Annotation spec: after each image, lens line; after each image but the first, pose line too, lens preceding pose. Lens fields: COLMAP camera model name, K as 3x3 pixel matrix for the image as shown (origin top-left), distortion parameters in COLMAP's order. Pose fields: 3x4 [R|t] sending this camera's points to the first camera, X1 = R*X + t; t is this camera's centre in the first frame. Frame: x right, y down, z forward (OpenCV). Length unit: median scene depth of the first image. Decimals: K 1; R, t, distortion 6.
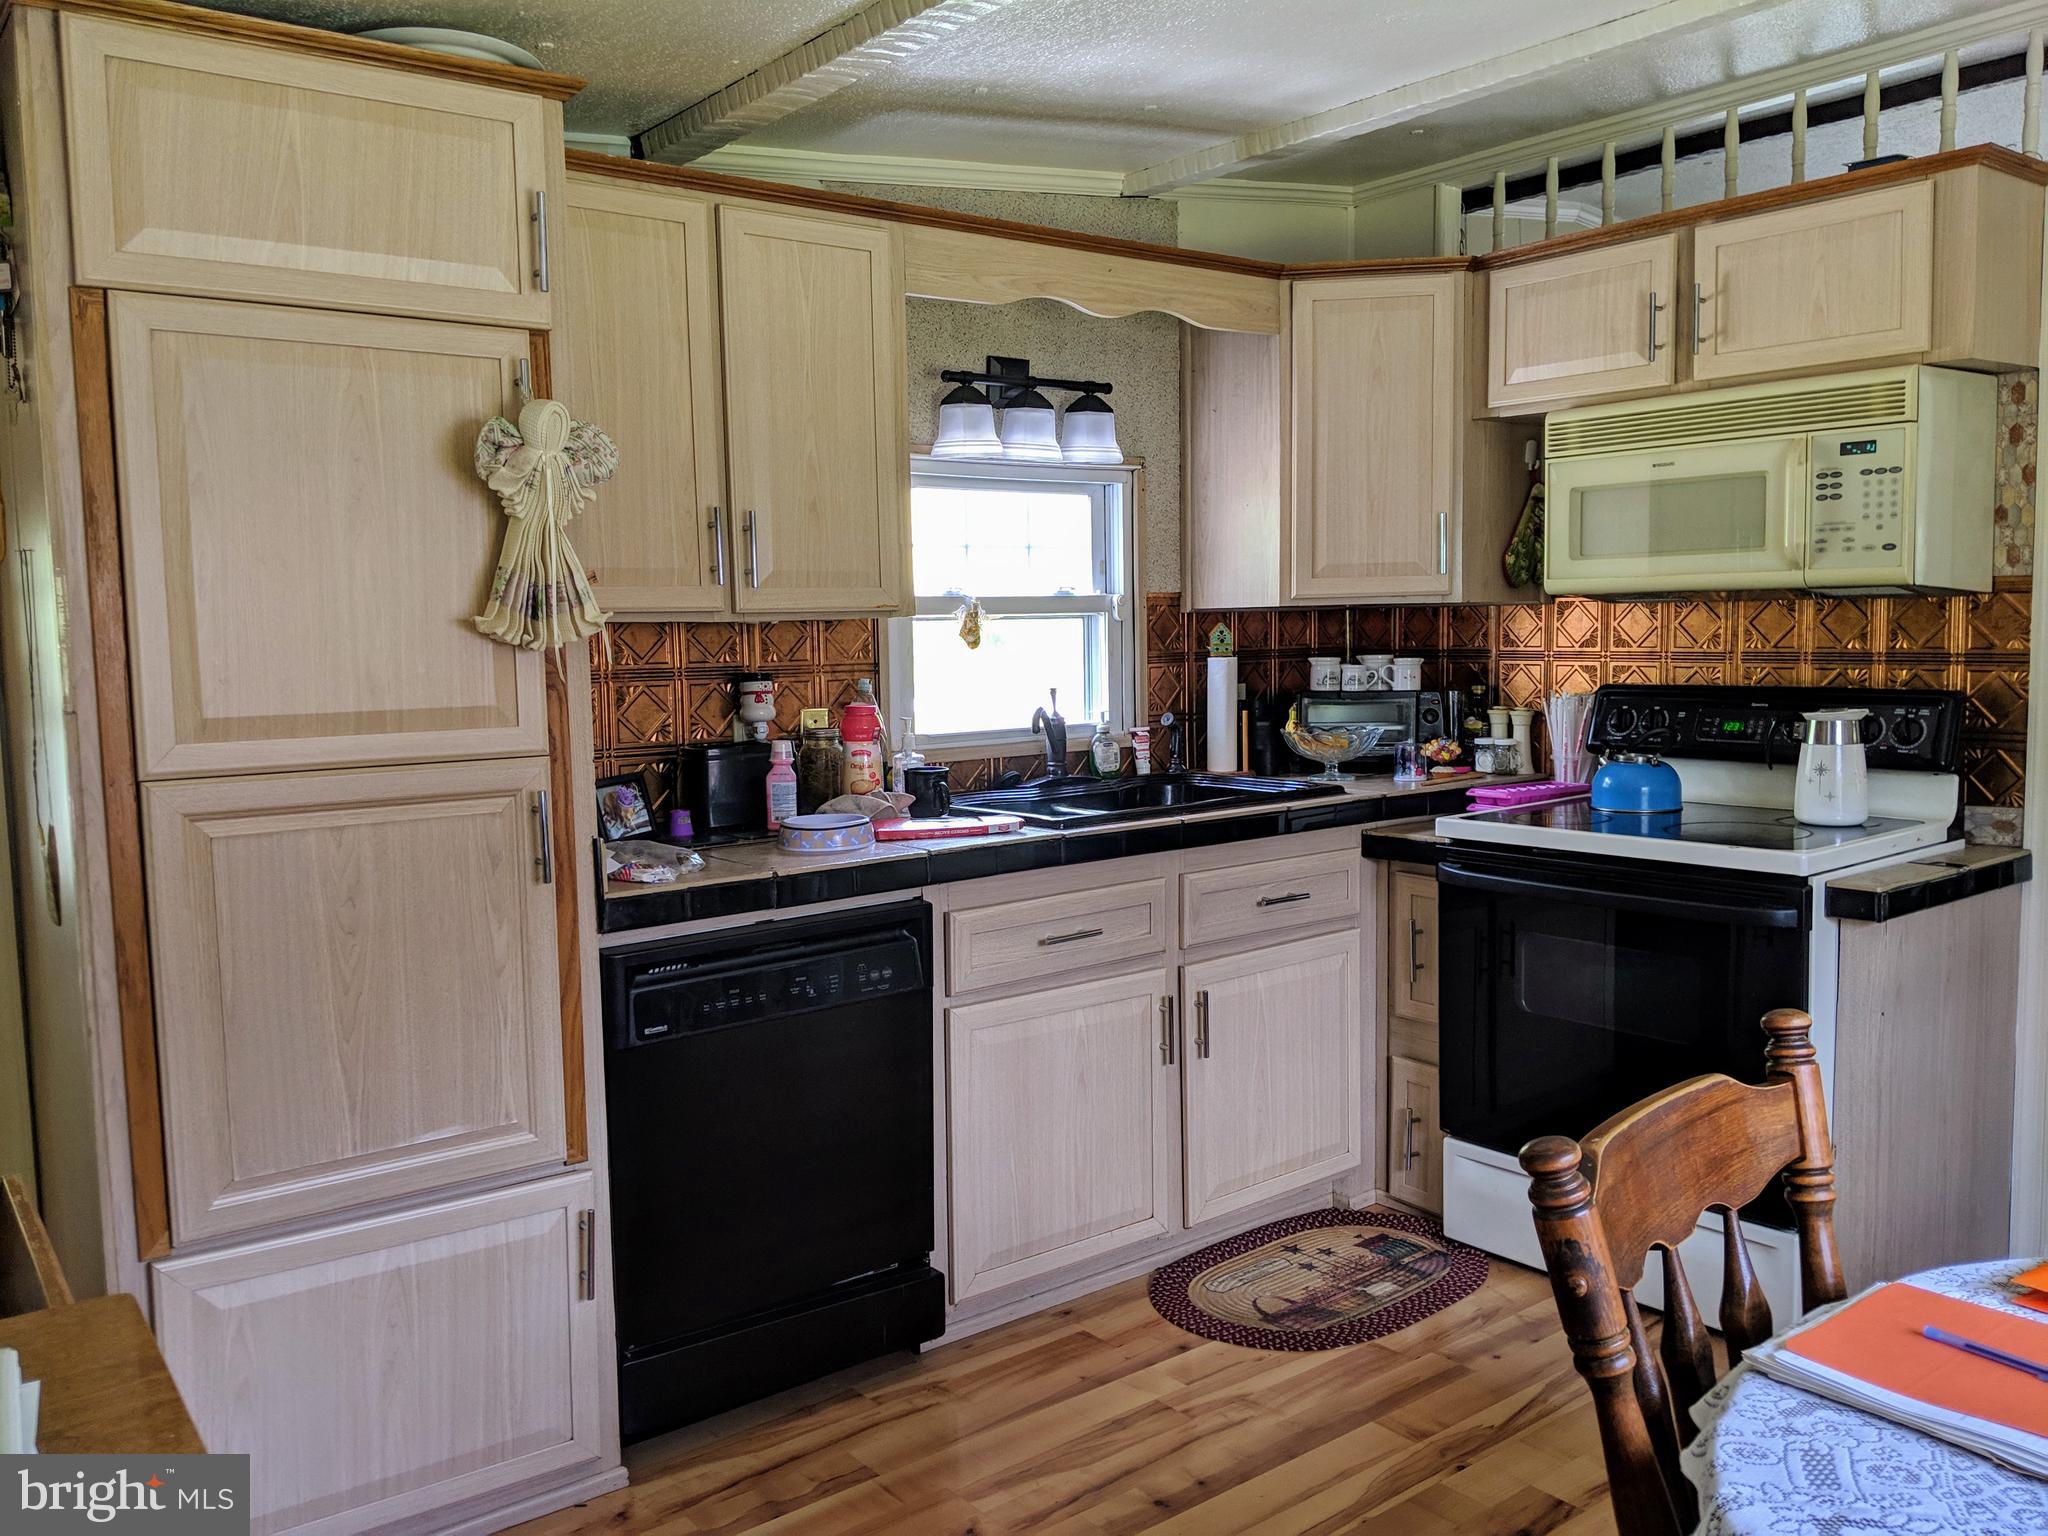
lens RADIAL K [[1587.4, 0, 1024.0], [0, 1587.4, 768.0], [0, 0, 1]] dist [0.112617, -0.239613]
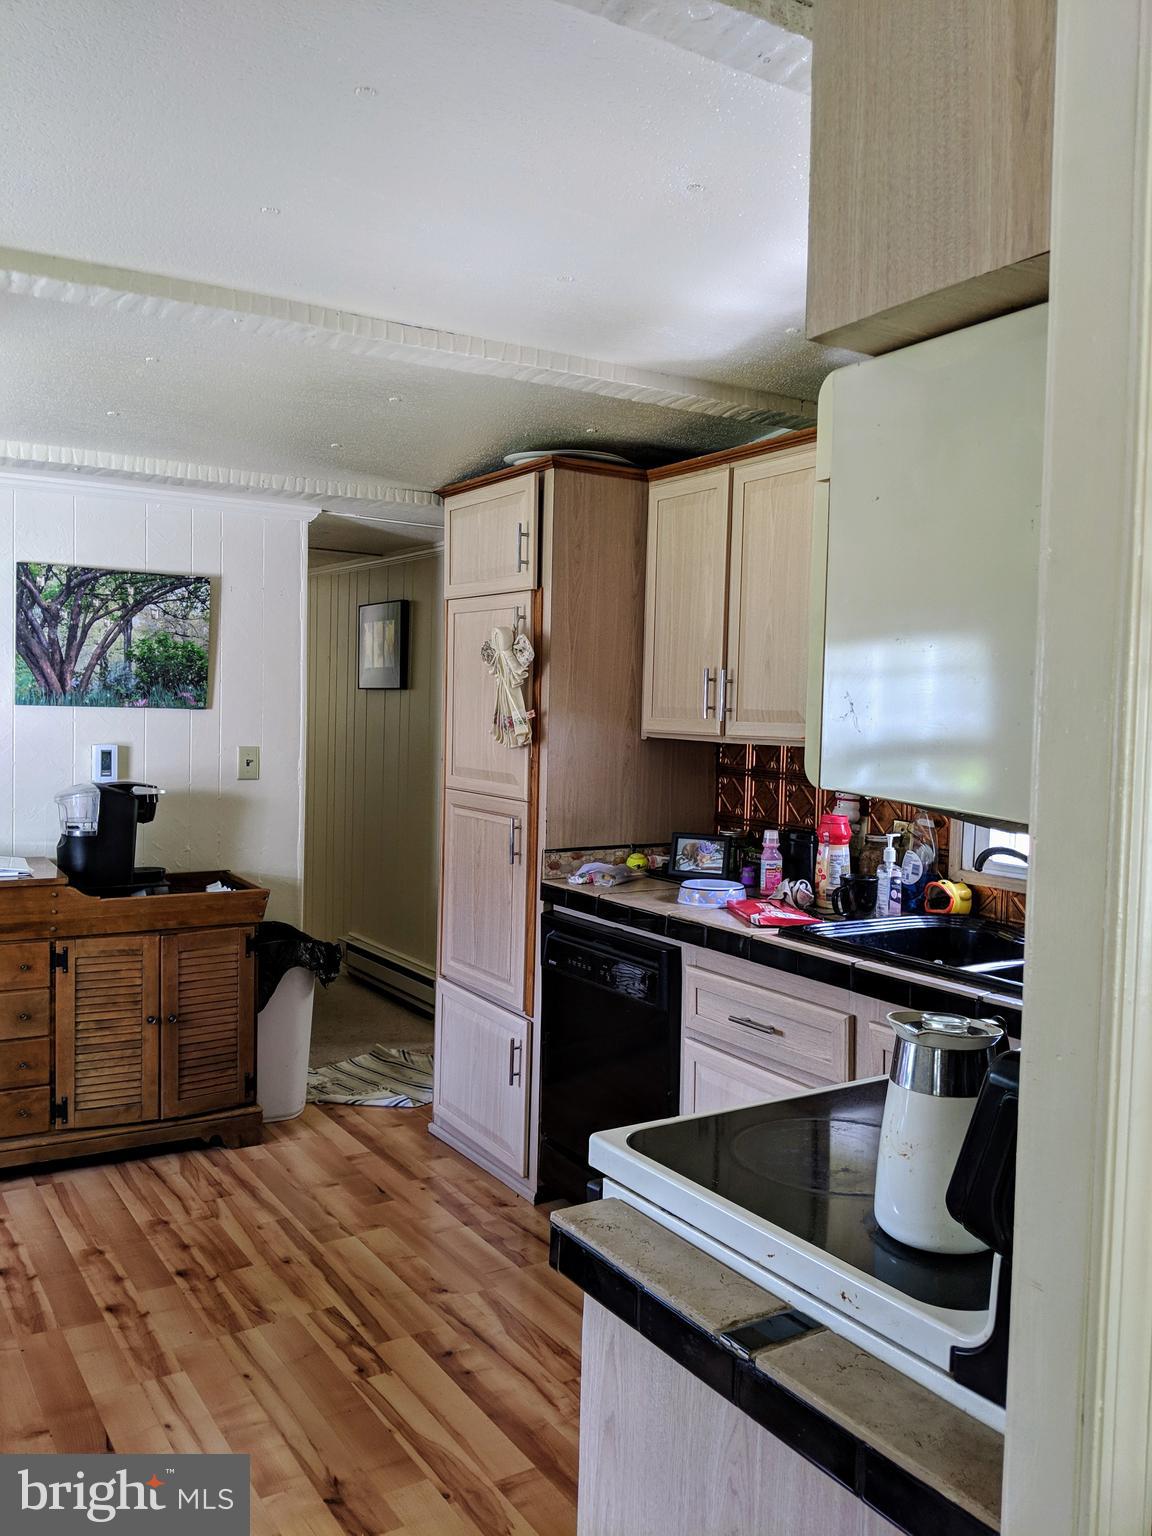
lens RADIAL K [[1203.1, 0, 576.0], [0, 1203.1, 768.0], [0, 0, 1]] dist [0.063146, -0.123309]
pose [[-0.078925, 0.071631, -0.994304, 1.100541], [-0.116985, 0.989858, 0.080596, -0.166537], [0.989993, 0.122680, -0.069745, 1.095273]]
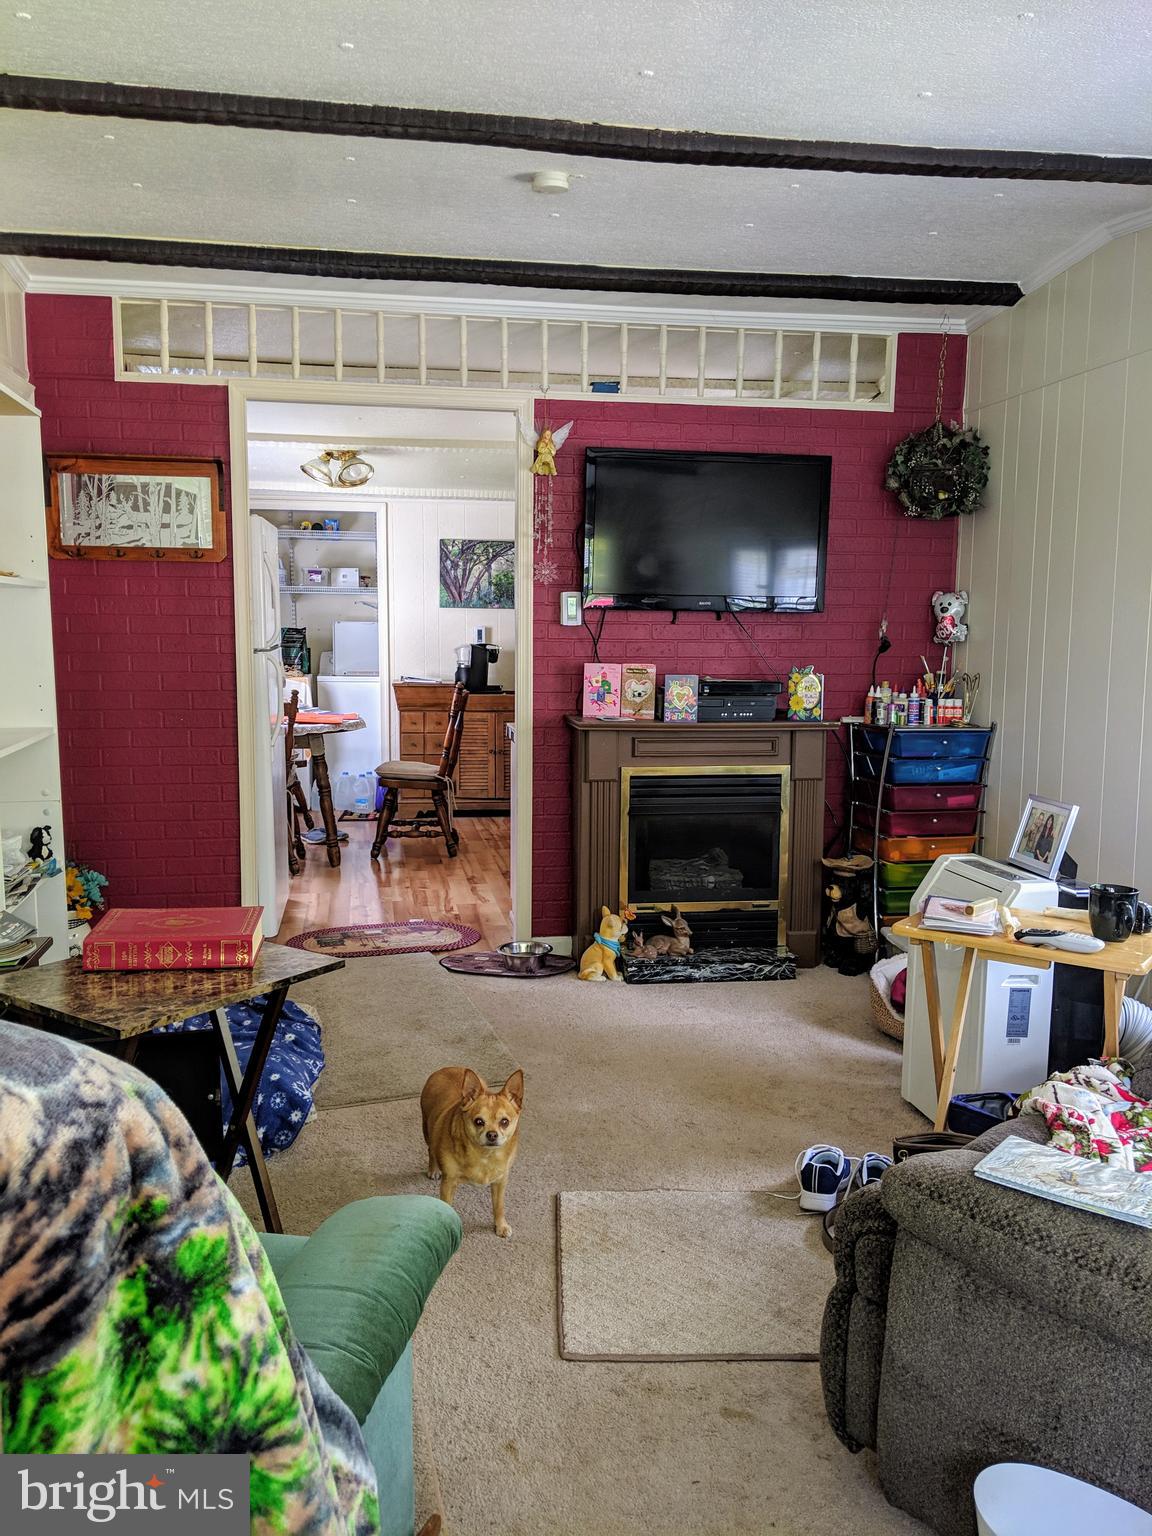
lens RADIAL K [[1190.5, 0, 599.7], [0, 1190.5, 784.7], [0, 0, 1]] dist [0.112617, -0.239613]
pose [[-0.447995, 0.138019, -0.883318, 2.279391], [-0.085687, 0.976835, 0.196089, -0.237166], [0.889920, 0.163536, -0.425791, 2.057607]]
